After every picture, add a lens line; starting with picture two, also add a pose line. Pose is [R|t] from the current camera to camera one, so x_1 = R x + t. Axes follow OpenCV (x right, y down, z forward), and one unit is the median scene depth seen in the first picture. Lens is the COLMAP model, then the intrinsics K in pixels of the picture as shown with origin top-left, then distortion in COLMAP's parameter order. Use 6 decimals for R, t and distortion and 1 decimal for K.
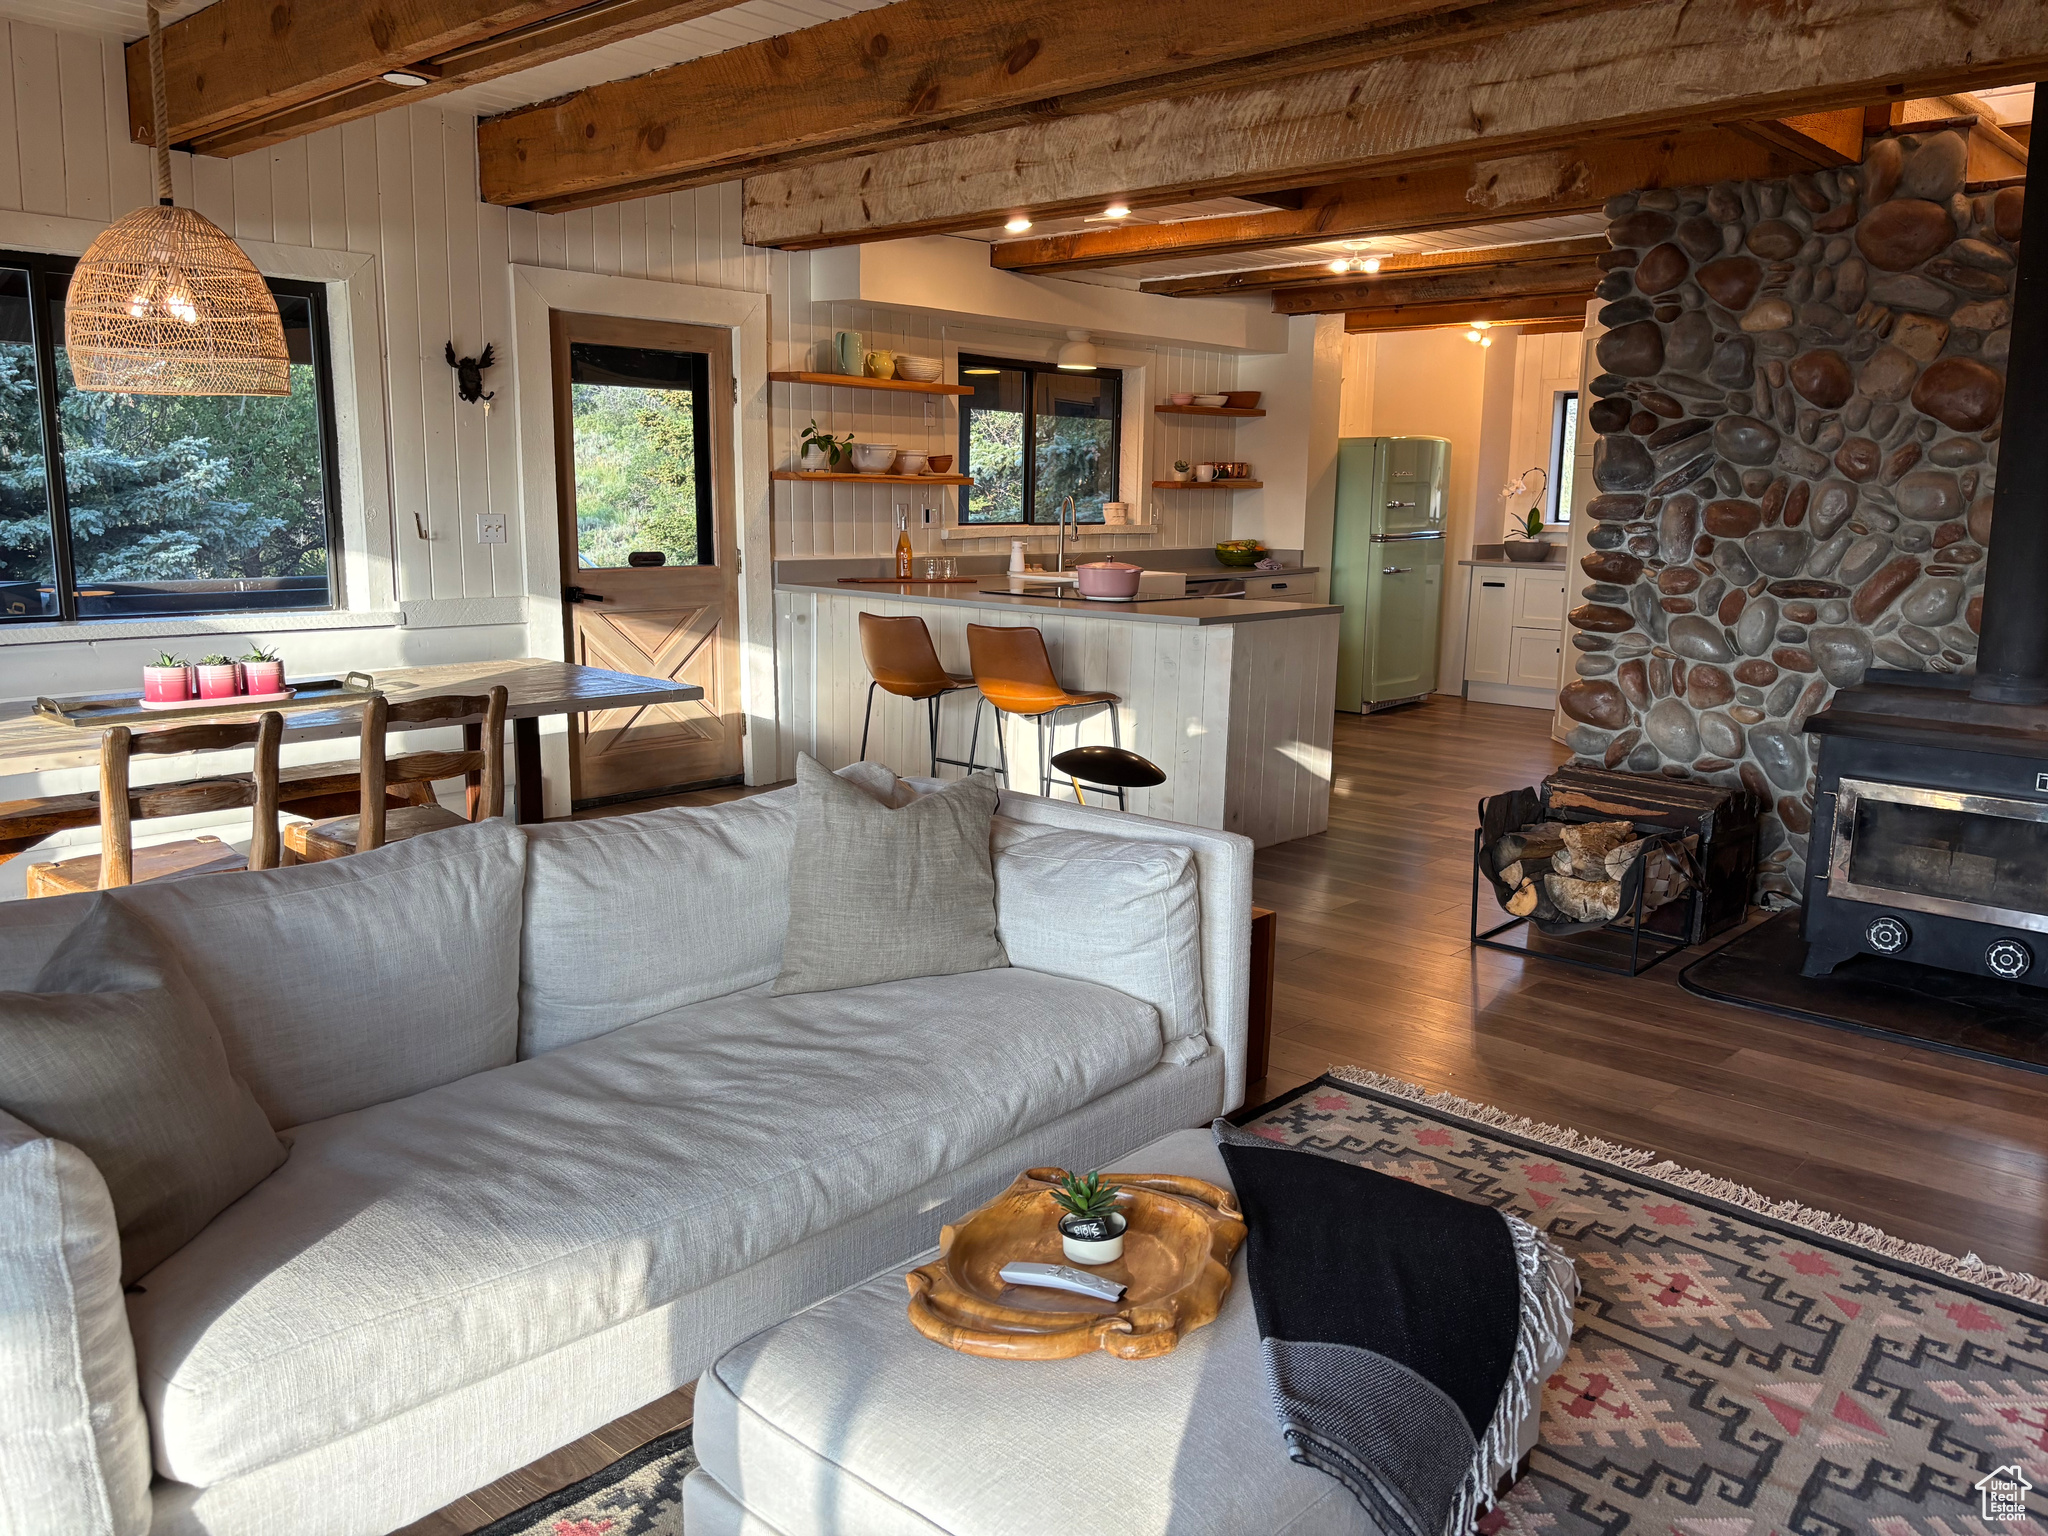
lens RADIAL K [[1551.9, 0, 1024.1], [0, 1551.9, 758.4], [0, 0, 1]] dist [0.079030, -0.079503]
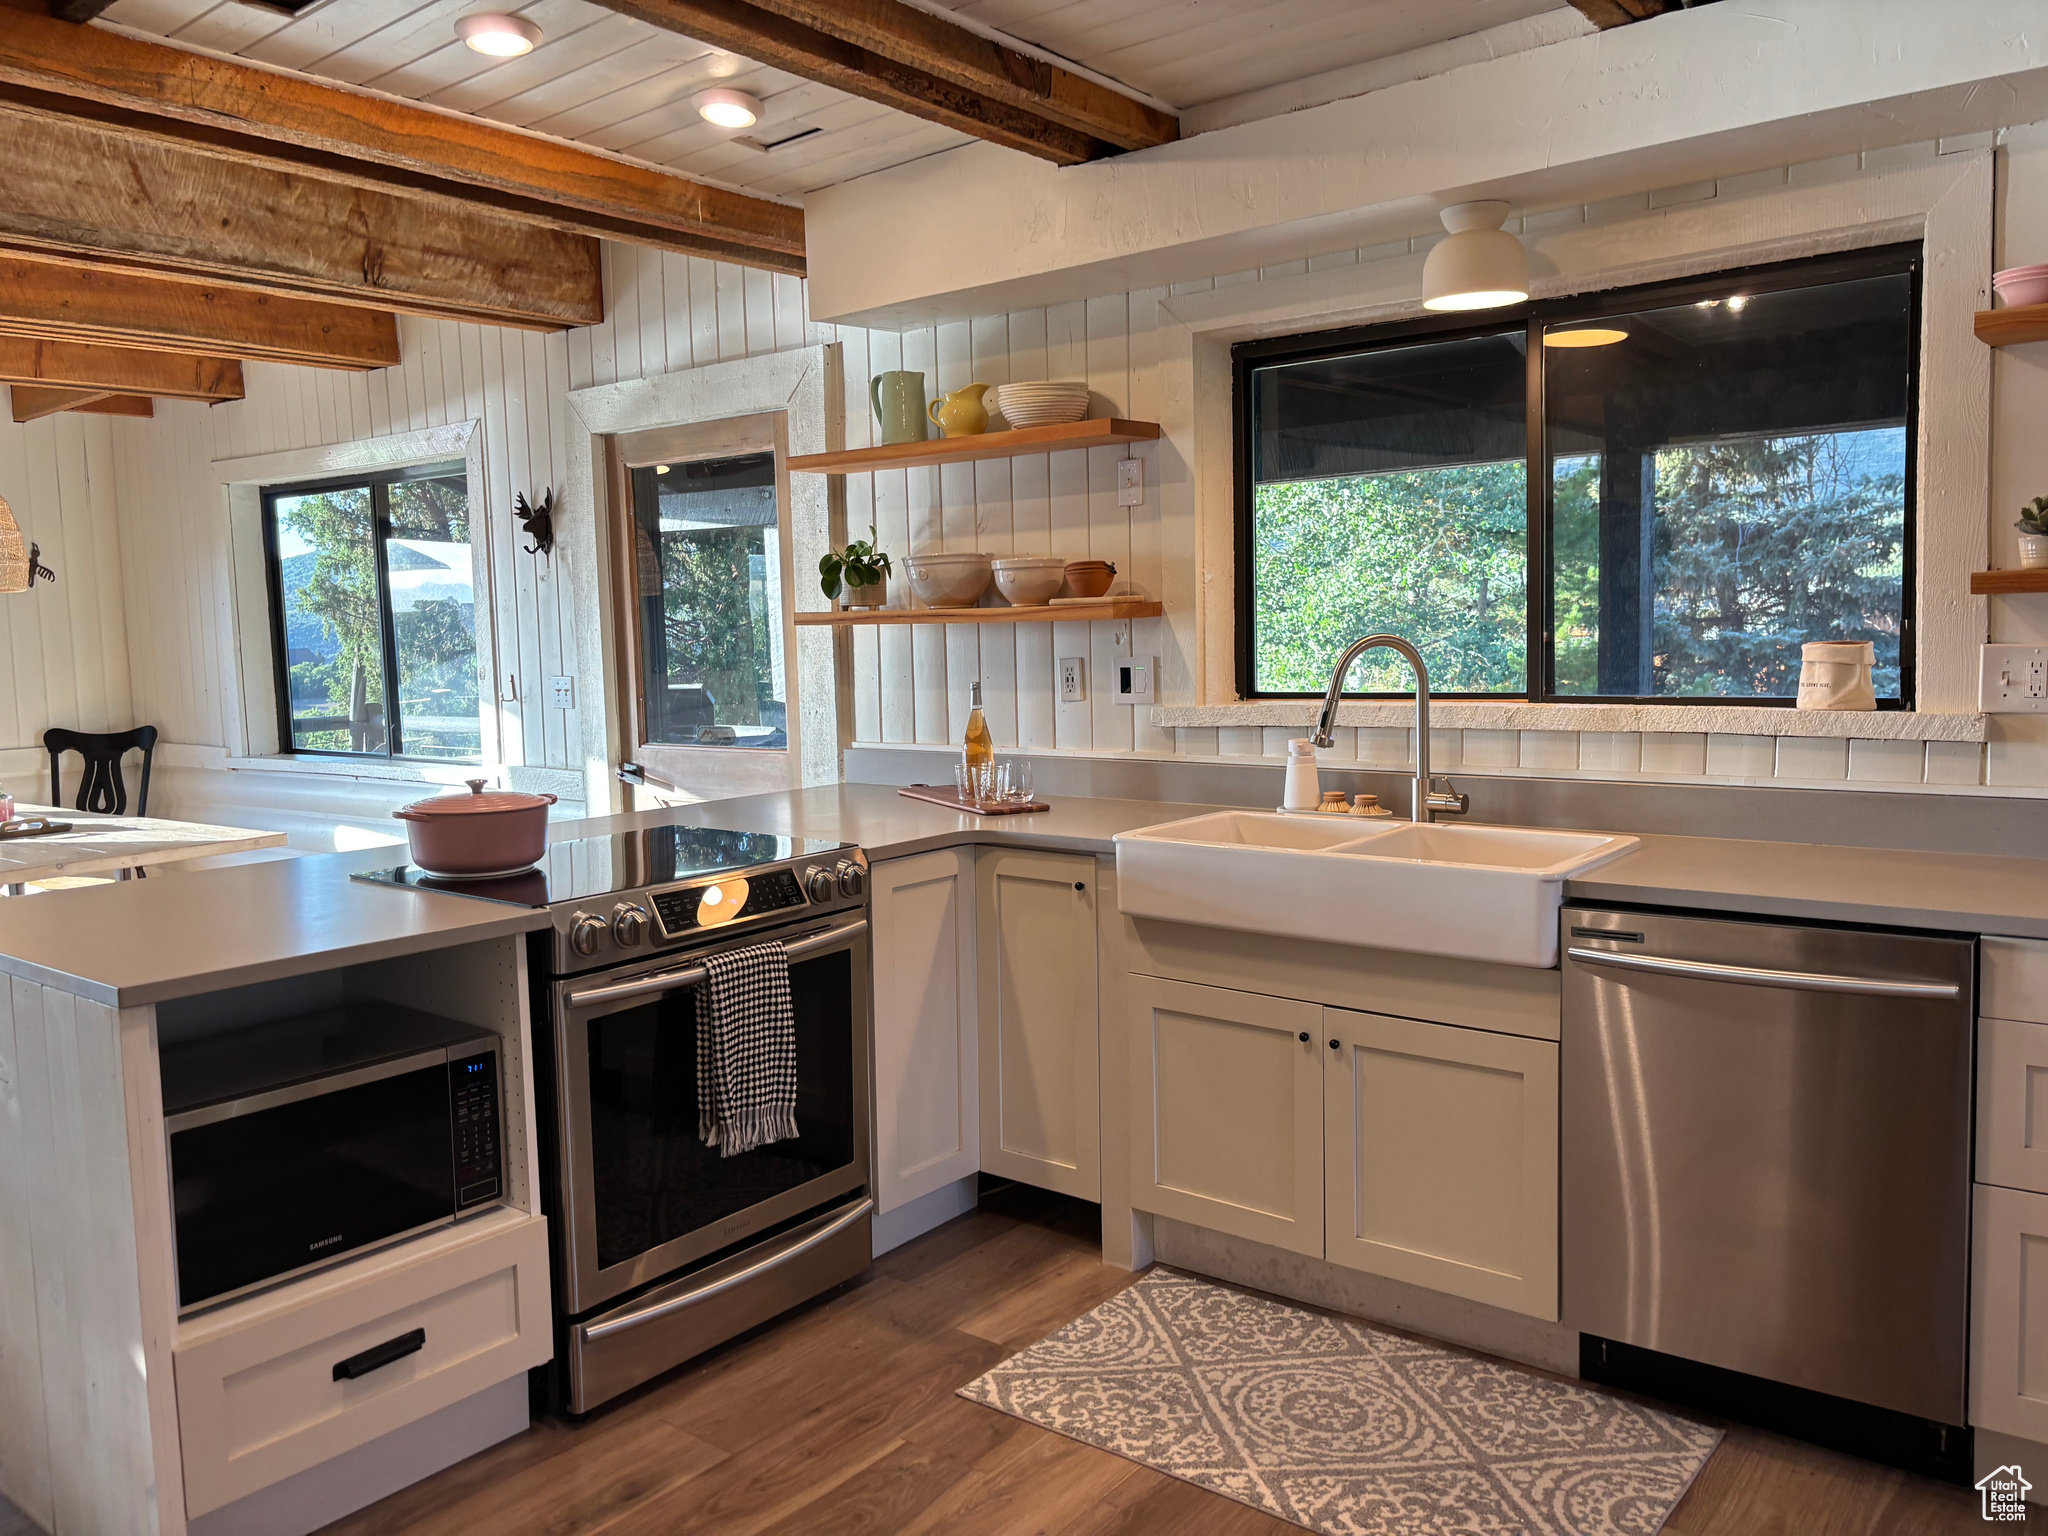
lens RADIAL K [[1552.8, 0, 1022.1], [0, 1552.8, 758.4], [0, 0, 1]] dist [0.046394, -0.049104]
pose [[0.066895, 0.069477, -0.995338, 0.611313], [-0.143686, 0.987845, 0.059297, -0.216824], [0.987360, 0.139049, 0.076065, 1.294459]]
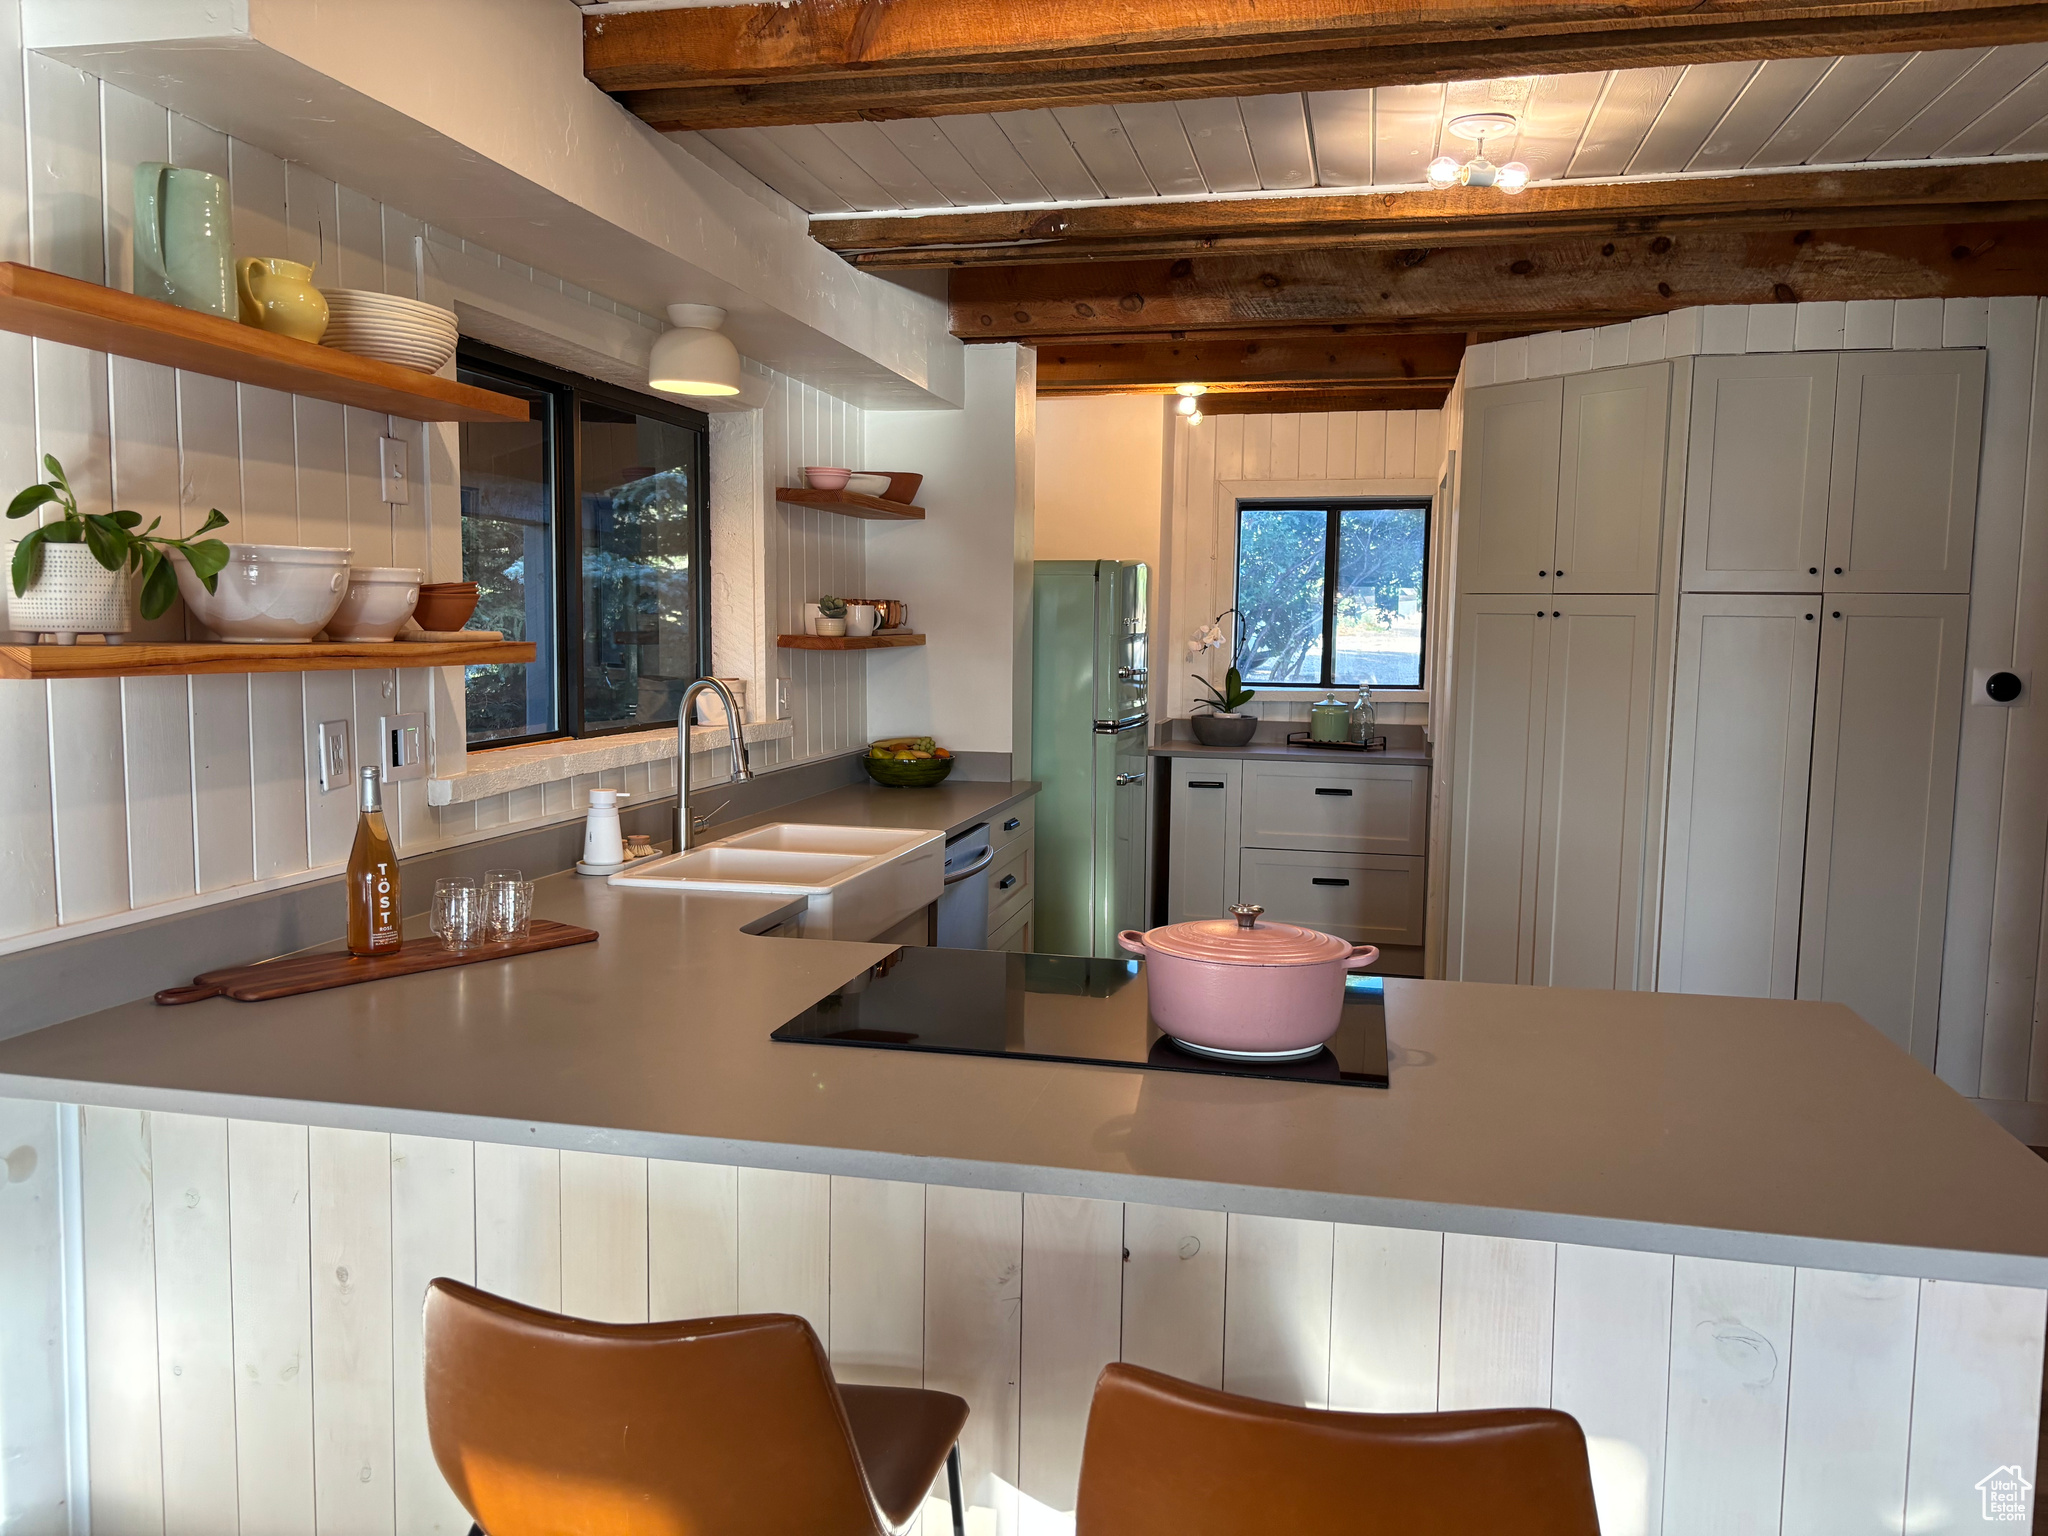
lens RADIAL K [[1547.0, 0, 1017.1], [0, 1547.0, 768.8], [0, 0, 1]] dist [0.048795, -0.051658]
pose [[0.870744, -0.050727, 0.489114, -0.157772], [0.084928, 0.995231, -0.047976, -0.169503], [-0.484348, 0.083315, 0.870899, 0.859215]]
